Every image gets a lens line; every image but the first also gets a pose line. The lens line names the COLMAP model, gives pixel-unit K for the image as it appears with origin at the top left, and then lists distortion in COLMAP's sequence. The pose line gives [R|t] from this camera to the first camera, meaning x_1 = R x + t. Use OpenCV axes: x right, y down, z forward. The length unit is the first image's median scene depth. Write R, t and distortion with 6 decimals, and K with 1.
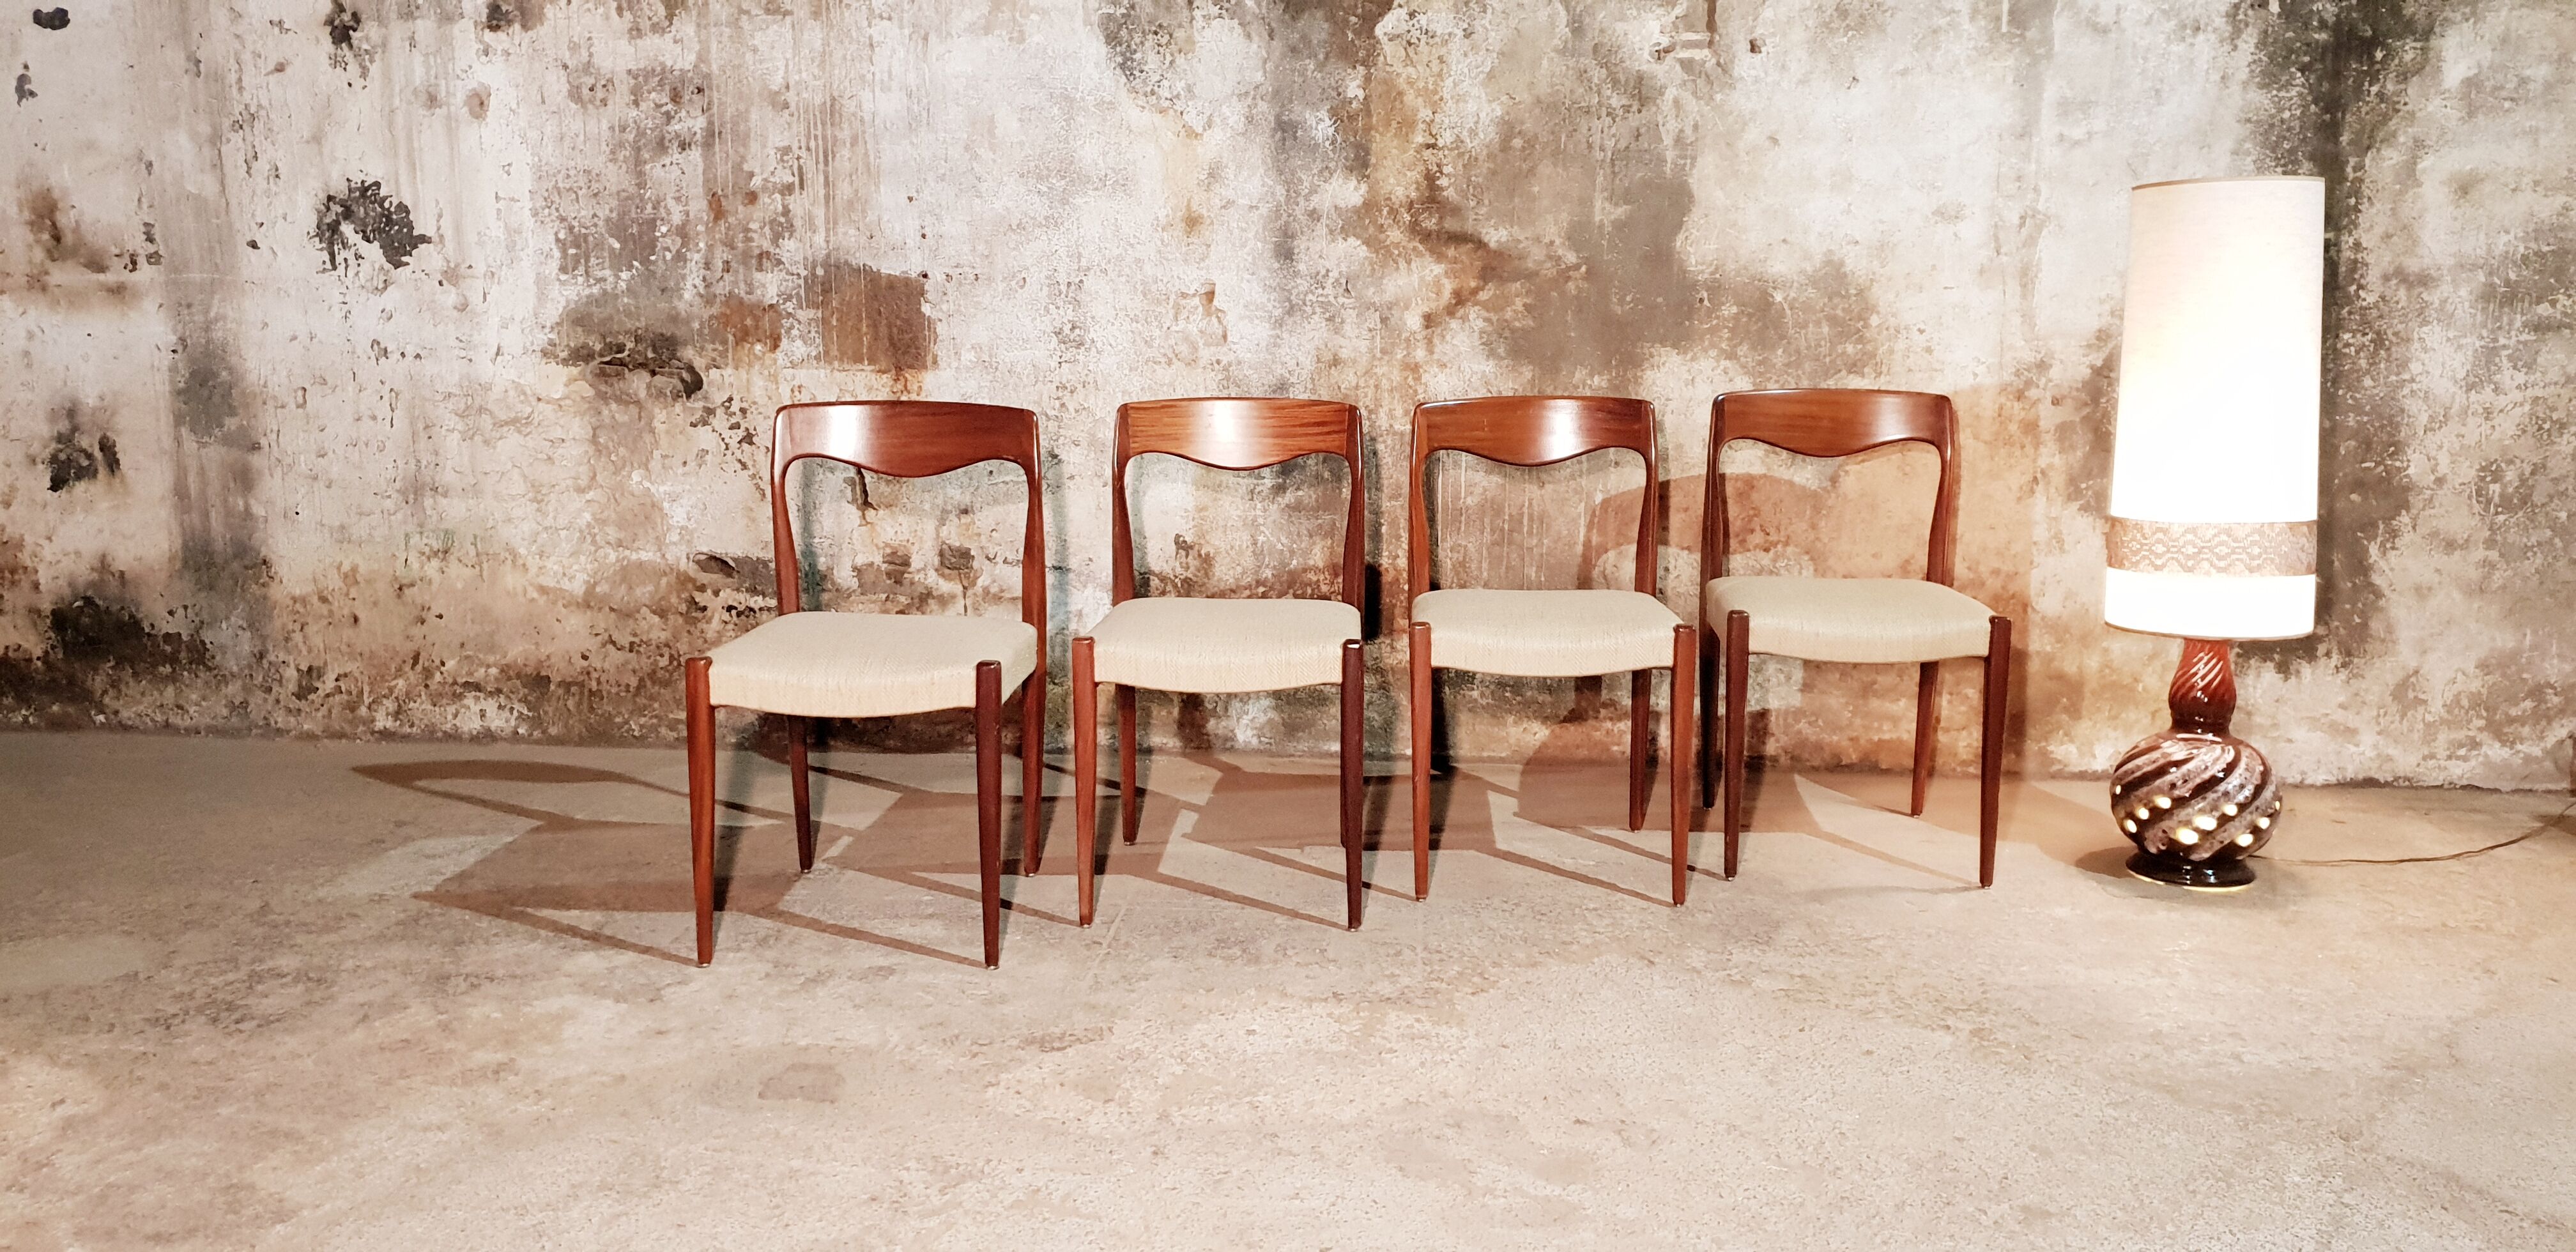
lens RADIAL K [[1954.4, 0, 1288.7], [0, 1954.4, 596.3], [0, 0, 1]] dist [0.105139, -0.206840]
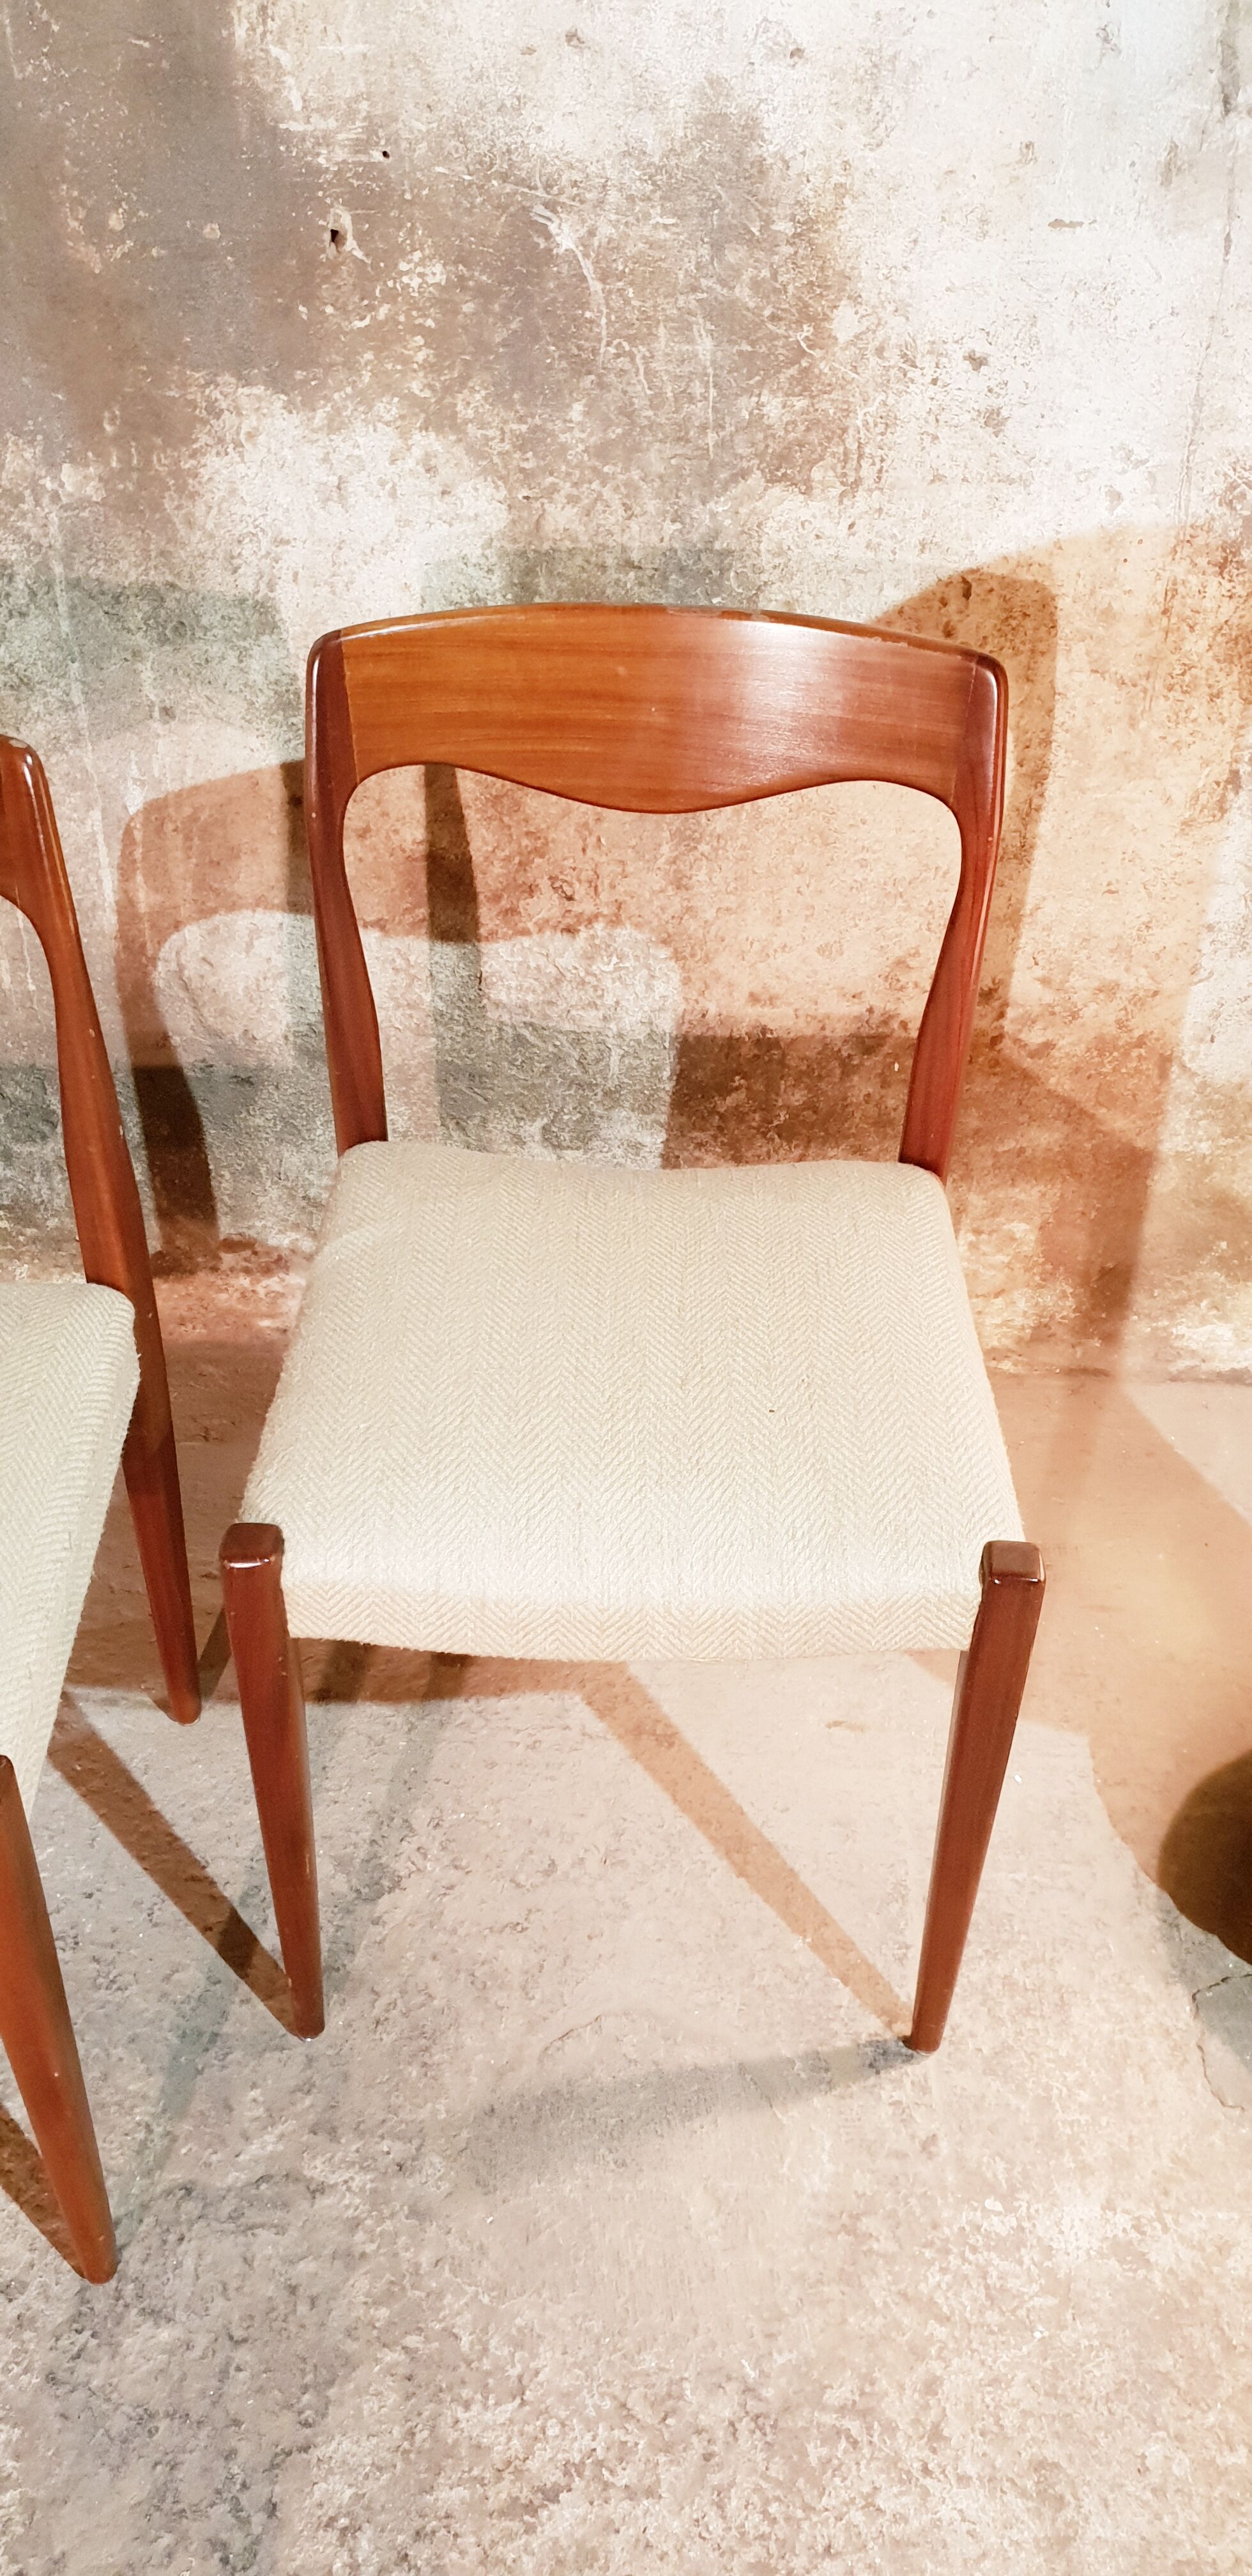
lens RADIAL K [[2046.7, 0, 687.0], [0, 2046.7, 1323.6], [0, 0, 1]] dist [0.026066, 0.012789]
pose [[0.996089, -0.025972, 0.084453, 0.227814], [-0.019397, 0.868226, 0.495789, -0.160480], [-0.086200, -0.495488, 0.864327, 0.590351]]
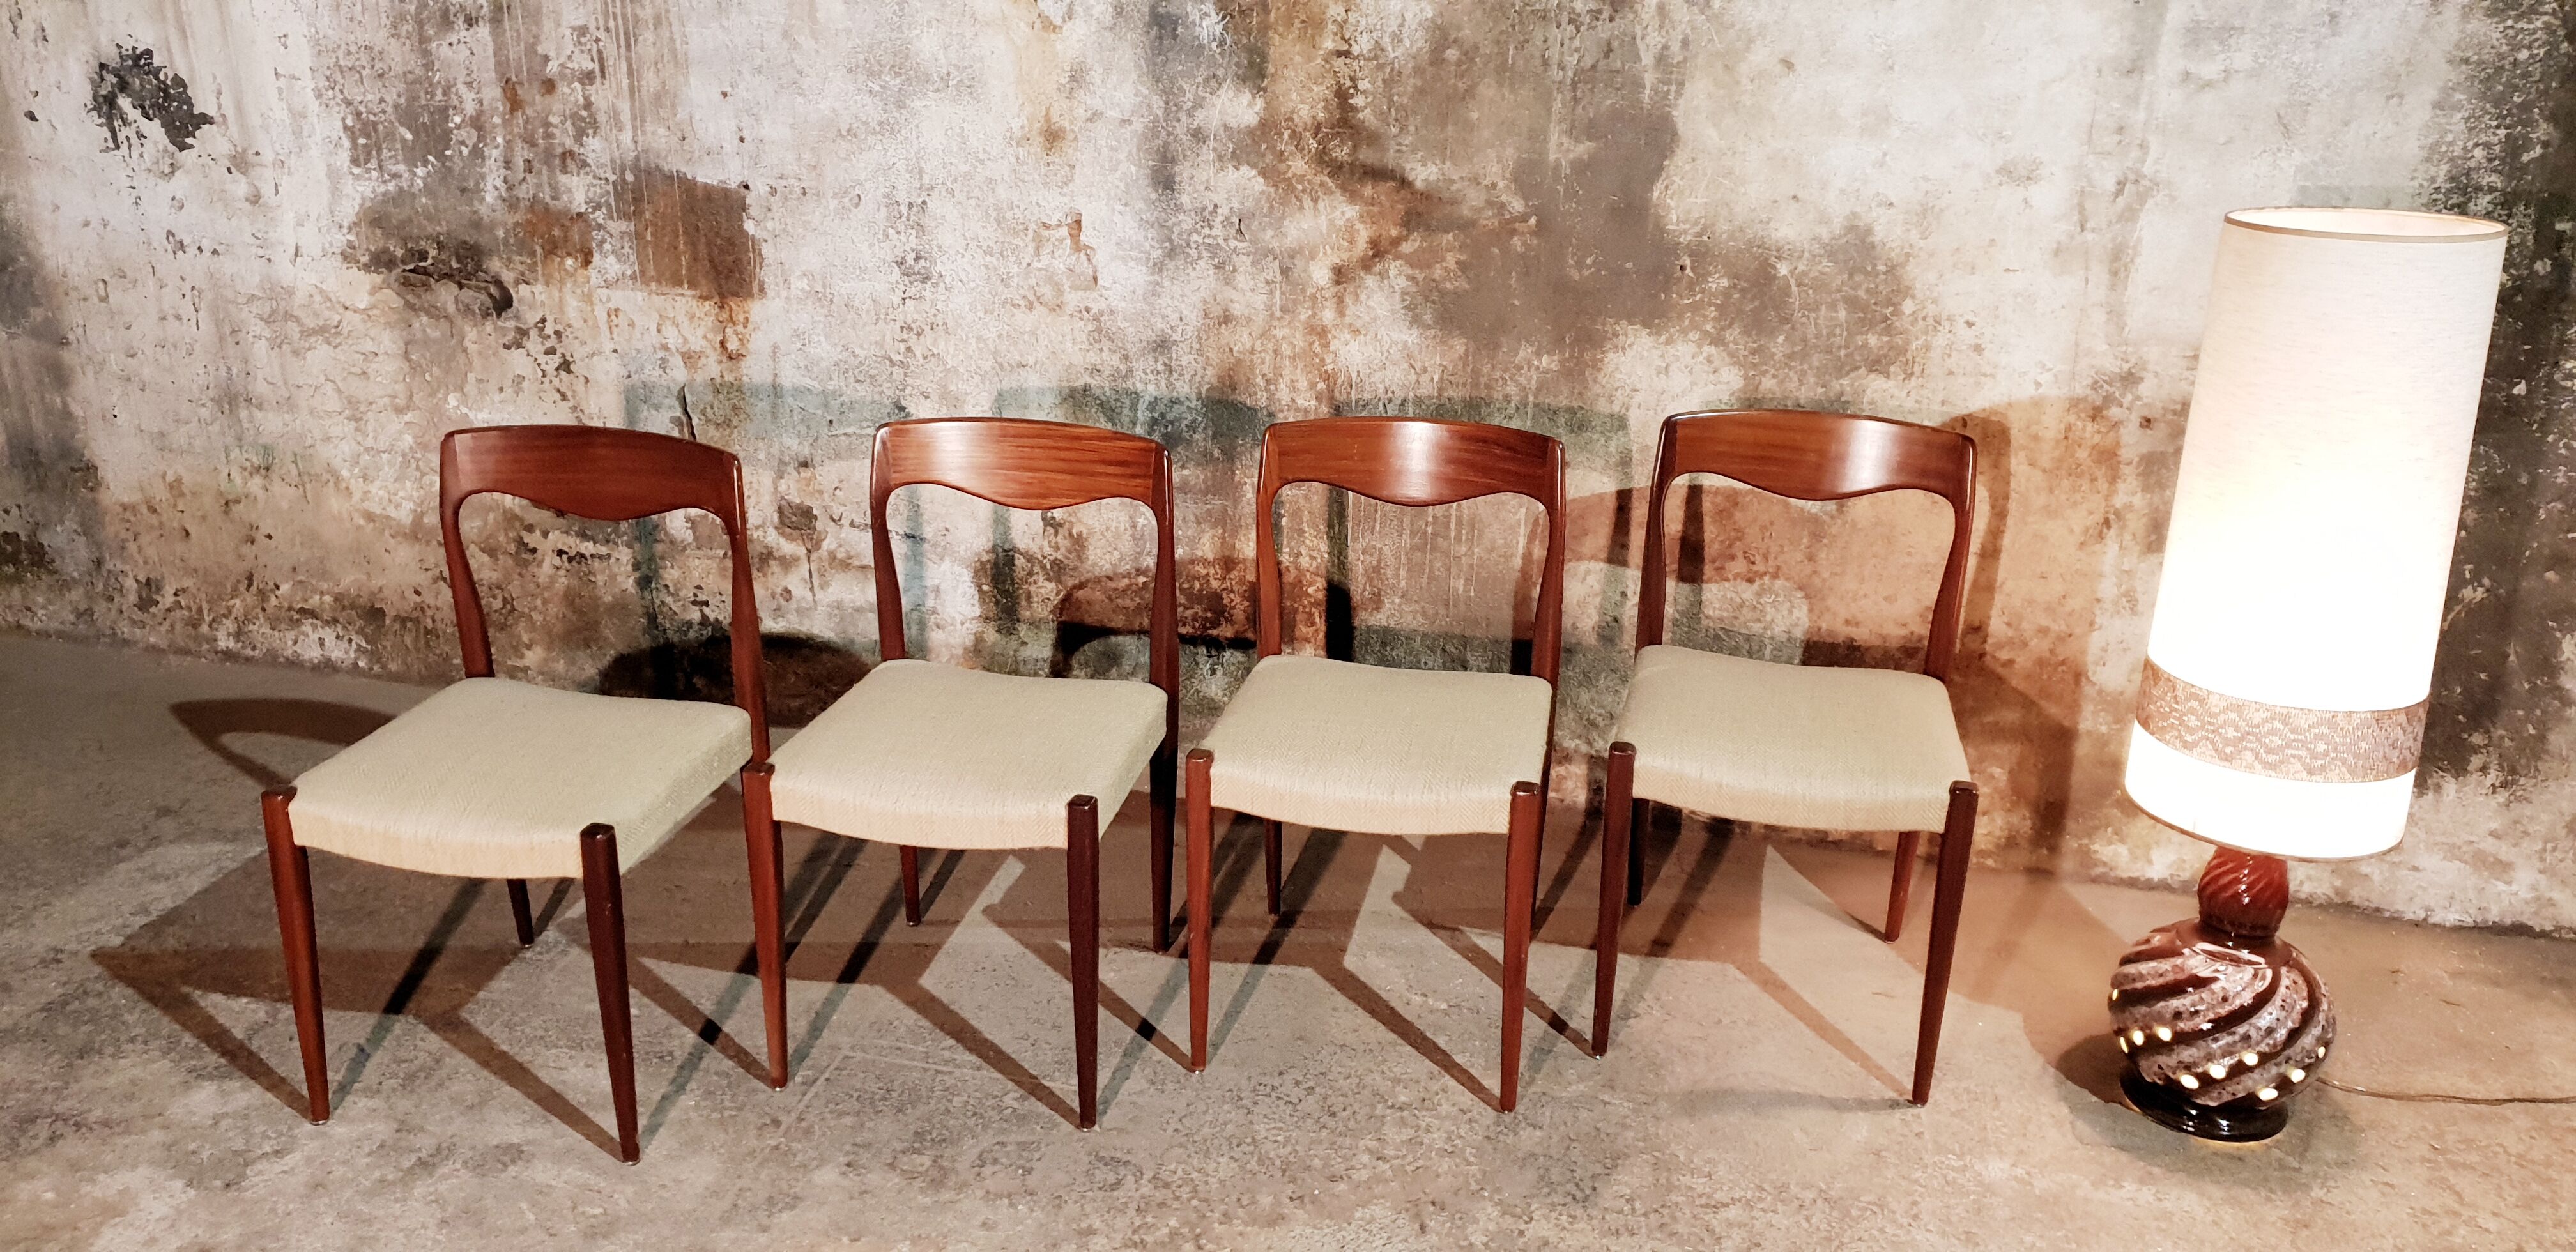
lens RADIAL K [[2011.8, 0, 1268.1], [0, 2011.8, 610.6], [0, 0, 1]] dist [0.019253, 0.005618]
pose [[0.987058, 0.066419, -0.145963, 0.168658], [-0.037690, 0.980784, 0.191423, -0.159347], [0.155872, -0.183444, 0.970594, 0.175299]]
